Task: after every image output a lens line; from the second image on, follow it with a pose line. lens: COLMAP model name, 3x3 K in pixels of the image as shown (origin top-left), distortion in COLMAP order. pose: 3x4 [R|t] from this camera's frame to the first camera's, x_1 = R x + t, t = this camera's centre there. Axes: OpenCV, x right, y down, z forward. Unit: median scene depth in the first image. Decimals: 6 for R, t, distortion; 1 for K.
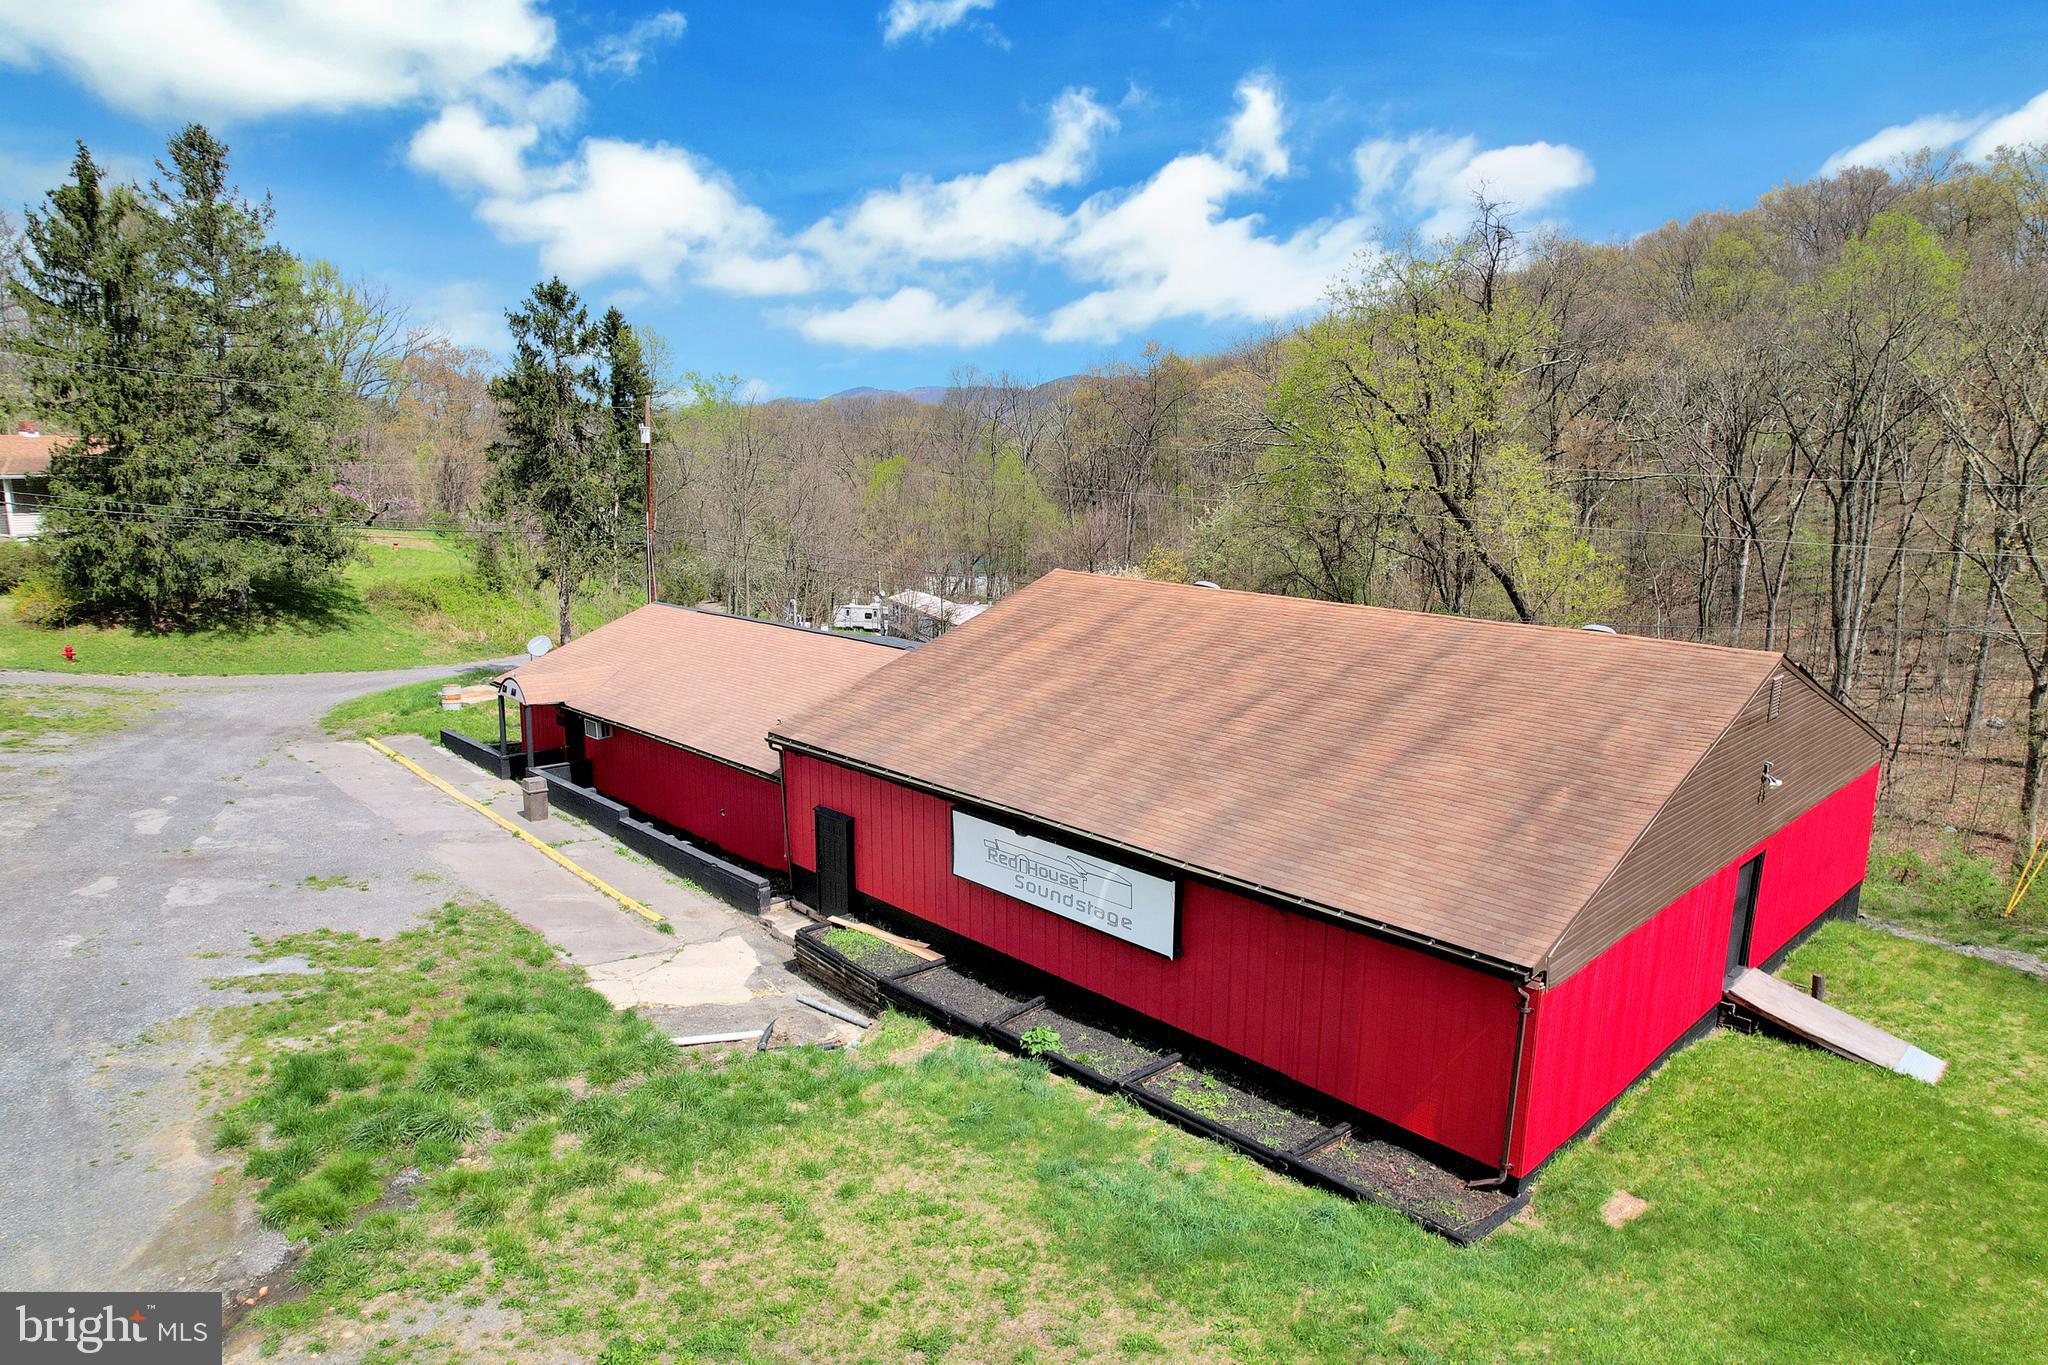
lens RADIAL K [[1300.6, 0, 1031.9], [0, 1300.6, 687.6], [0, 0, 1]] dist [-0.079866, 0.075306]
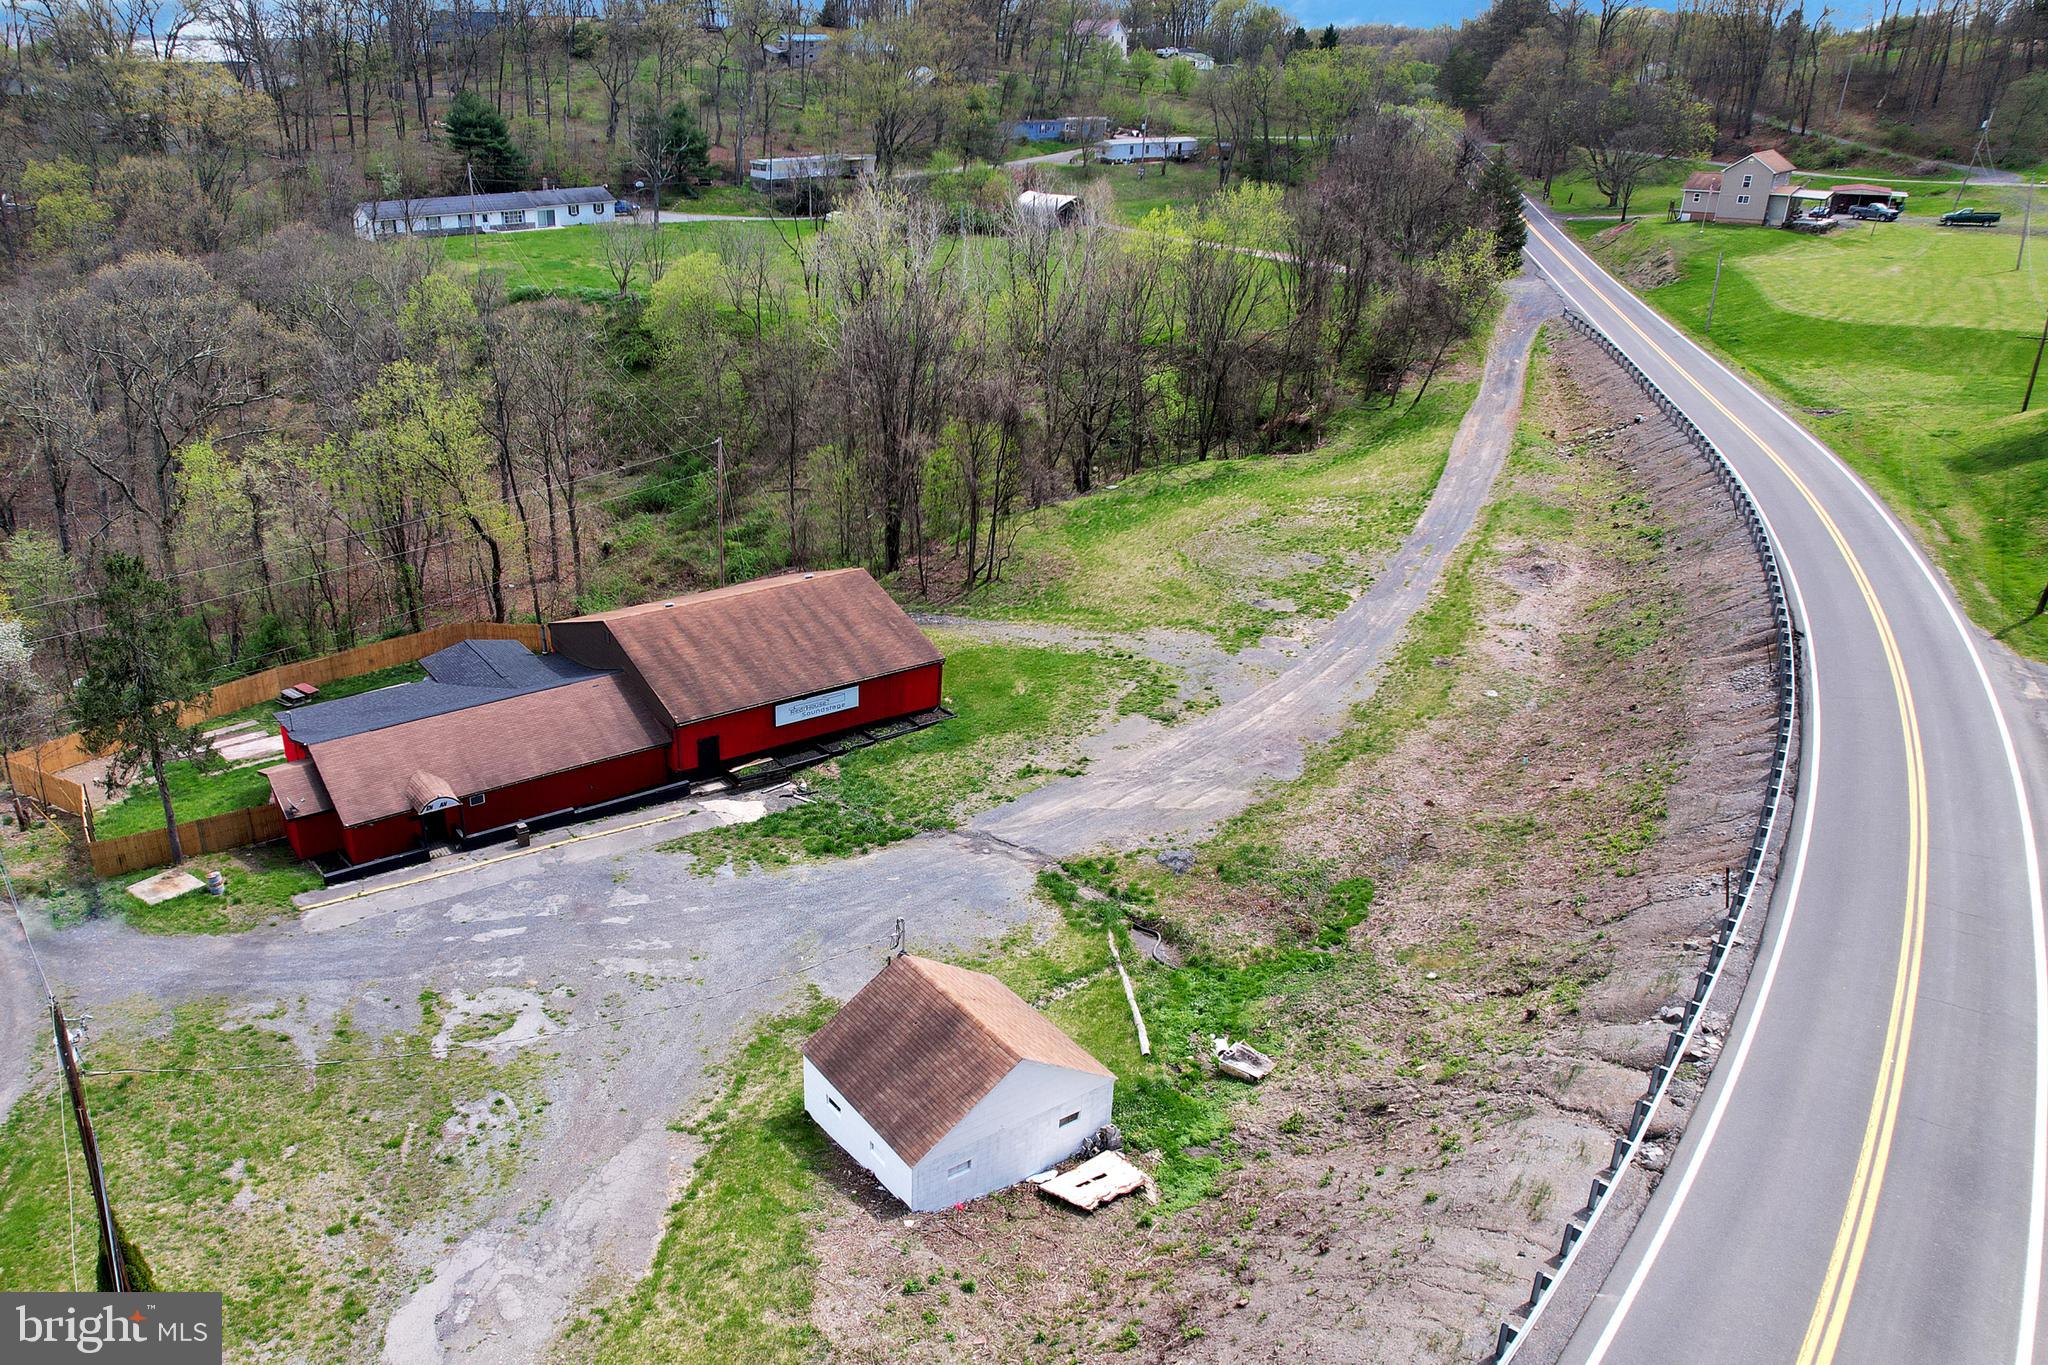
lens RADIAL K [[1491.9, 0, 886.9], [0, 1491.9, 683.6], [0, 0, 1]] dist [-0.045302, -0.004974]
pose [[0.184832, -0.393100, 0.900727, -2.837416], [0.185276, 0.914022, 0.360883, -1.050045], [-0.965148, 0.100180, 0.241773, -0.059050]]
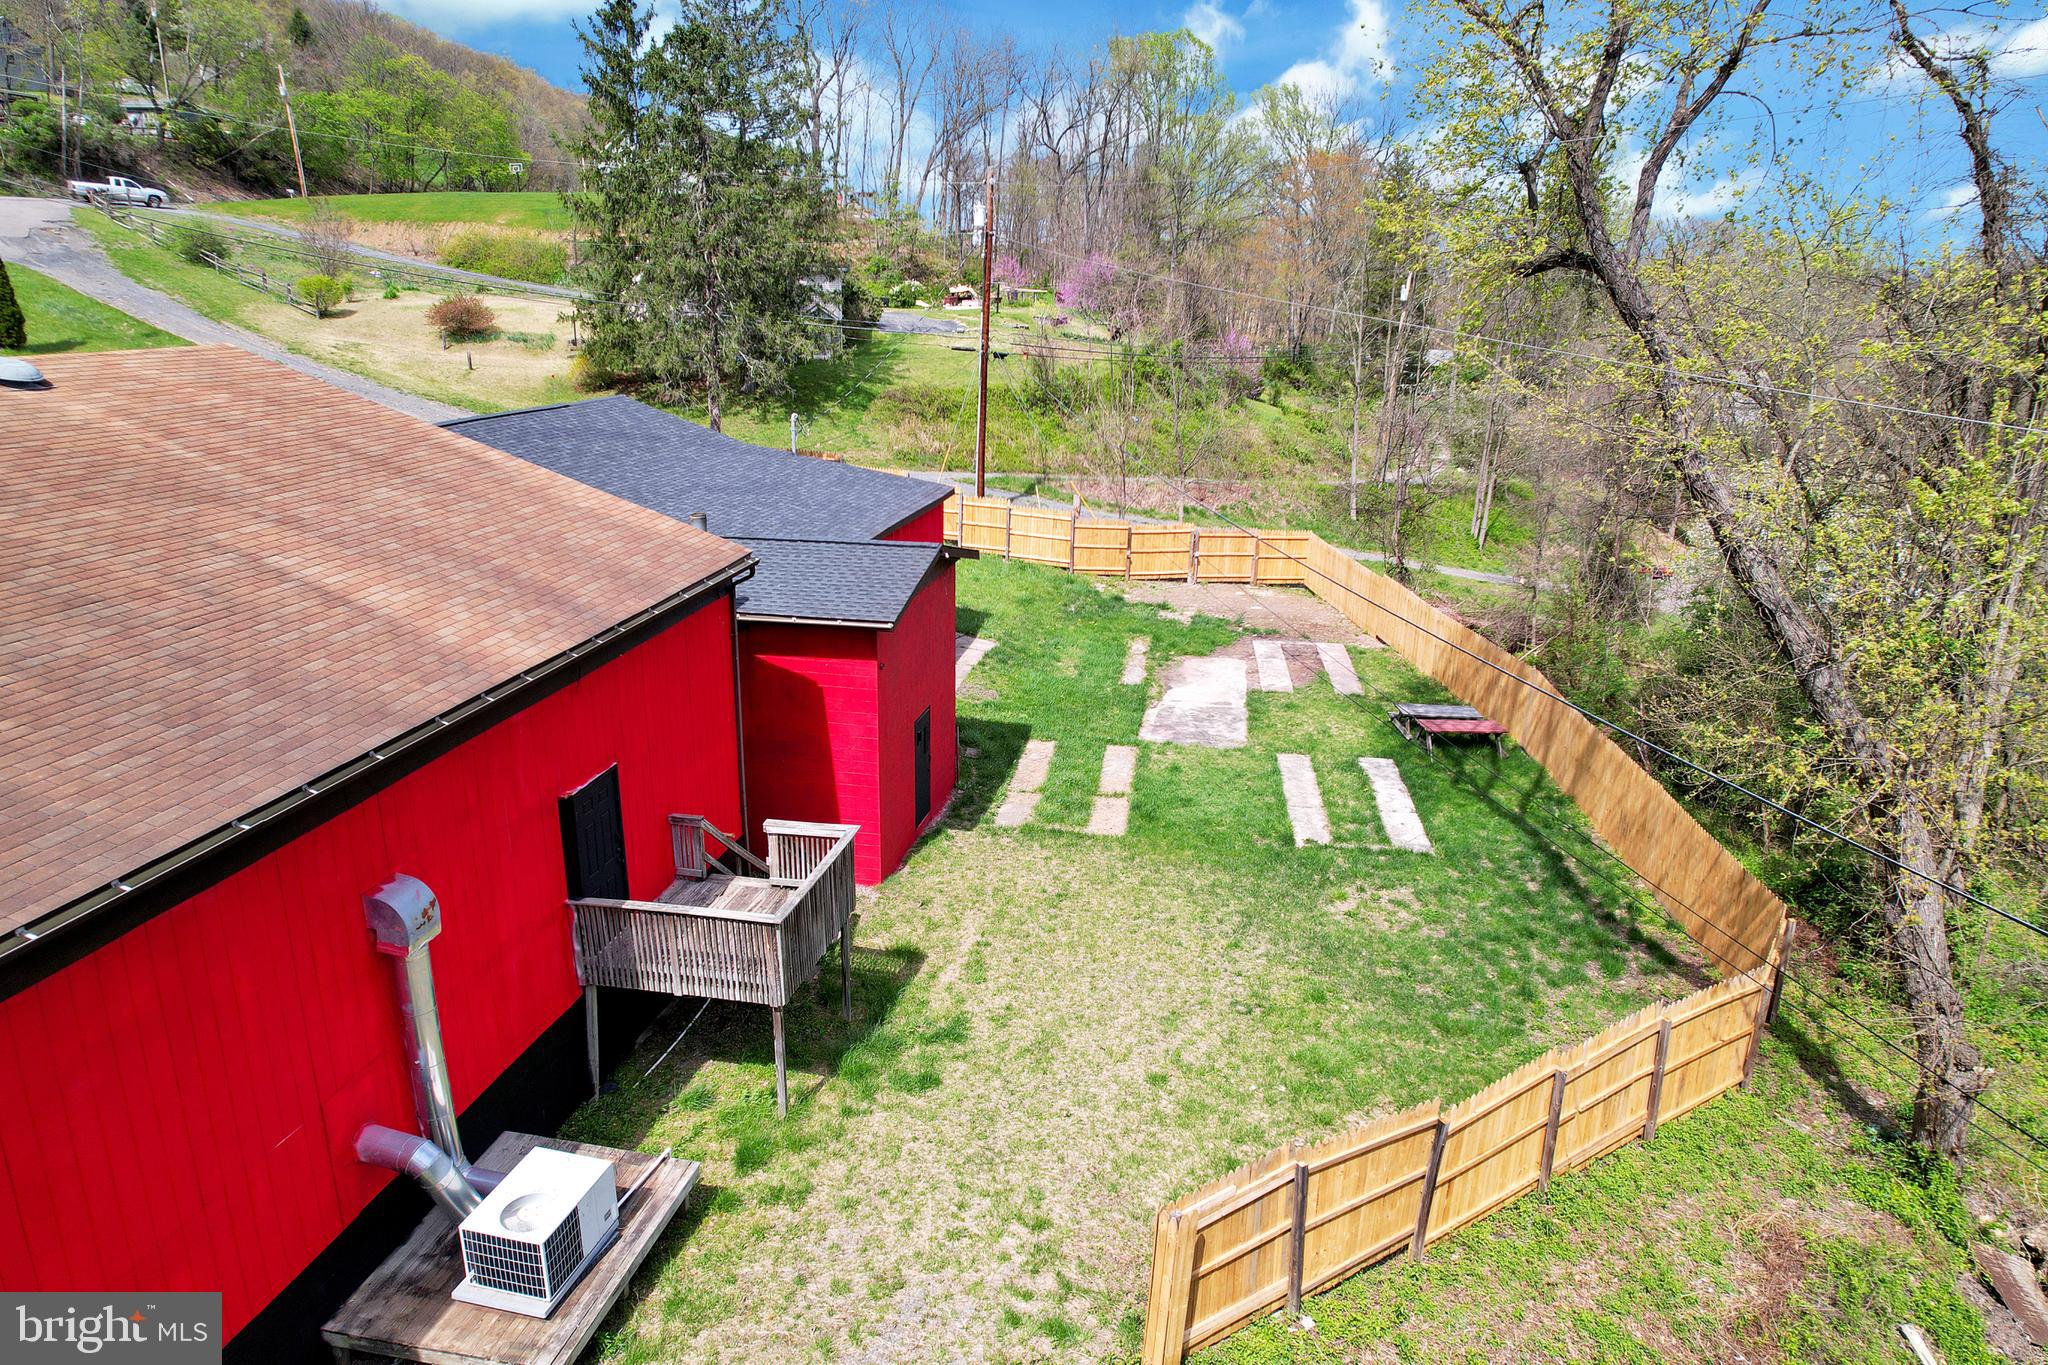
lens RADIAL K [[1300.6, 0, 1031.9], [0, 1300.6, 687.6], [0, 0, 1]] dist [-0.079866, 0.075306]
pose [[0.571198, 0.247983, -0.782456, 0.987477], [-0.167129, 0.968438, 0.184920, -0.141448], [0.803617, 0.025145, 0.594615, 1.244454]]
